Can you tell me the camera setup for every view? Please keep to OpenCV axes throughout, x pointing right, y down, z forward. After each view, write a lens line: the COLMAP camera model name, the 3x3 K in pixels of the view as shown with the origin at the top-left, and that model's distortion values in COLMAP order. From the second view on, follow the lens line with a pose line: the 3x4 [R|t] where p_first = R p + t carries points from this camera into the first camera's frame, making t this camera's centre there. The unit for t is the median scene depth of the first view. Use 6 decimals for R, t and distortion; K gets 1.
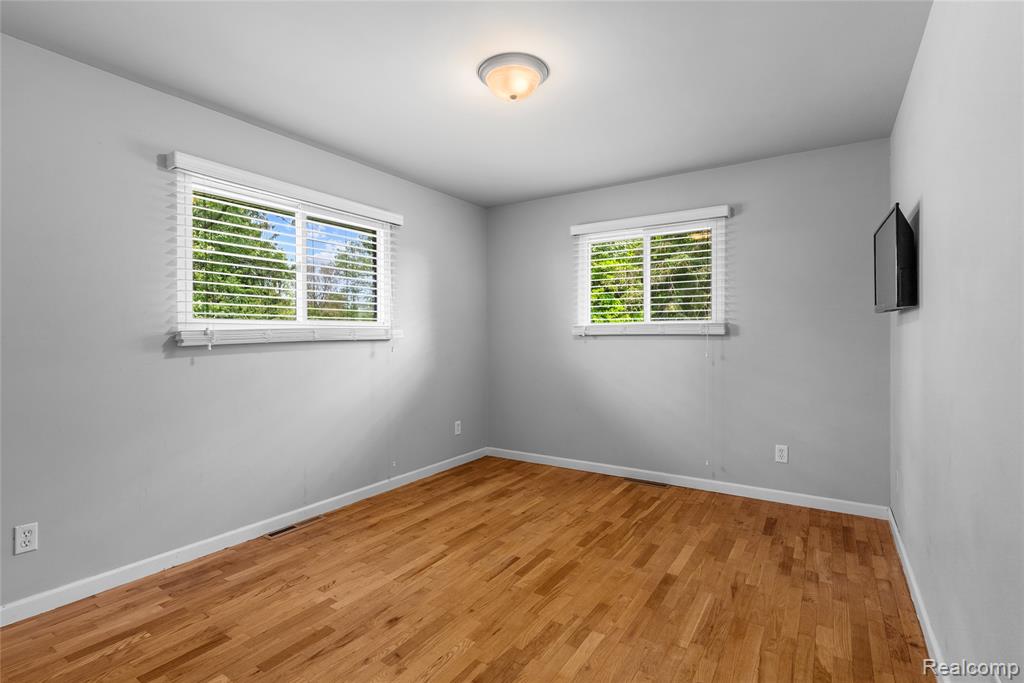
lens RADIAL K [[486.3, 0, 521.0], [0, 486.3, 337.6], [0, 0, 1]] dist [-0.000039, -0.001374]
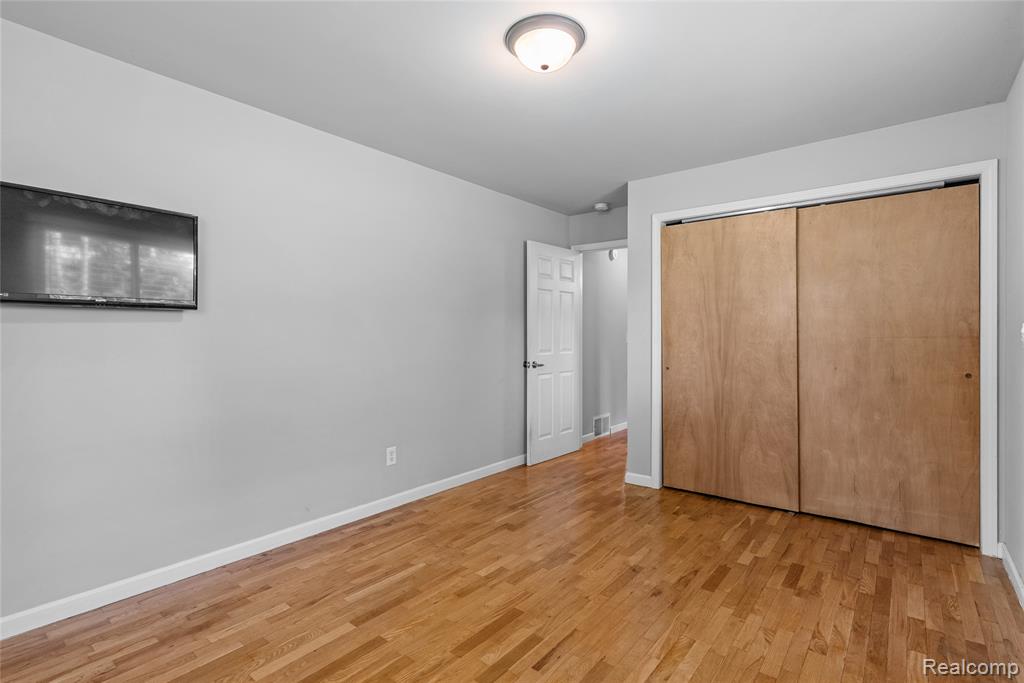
lens RADIAL K [[486.3, 0, 515.2], [0, 486.3, 333.0], [0, 0, 1]] dist [-0.000039, -0.001374]
pose [[-0.993922, 0.001106, 0.110080, -0.052652], [0.001469, 0.999994, 0.003212, -0.010502], [-0.110076, 0.003354, -0.993918, 1.706836]]
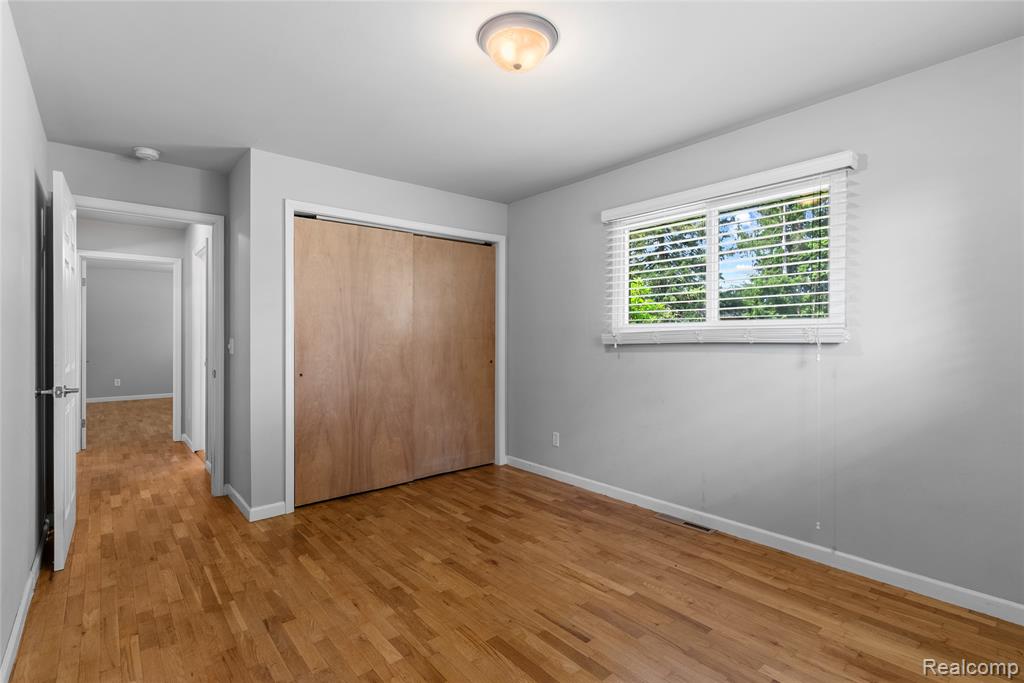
lens RADIAL K [[486.3, 0, 506.7], [0, 486.3, 339.7], [0, 0, 1]] dist [-0.000039, -0.001374]
pose [[-0.305967, 0.007852, -0.952010, 0.745172], [-0.003780, 0.999948, 0.009462, -0.008854], [0.952034, 0.006494, -0.305922, 1.134267]]
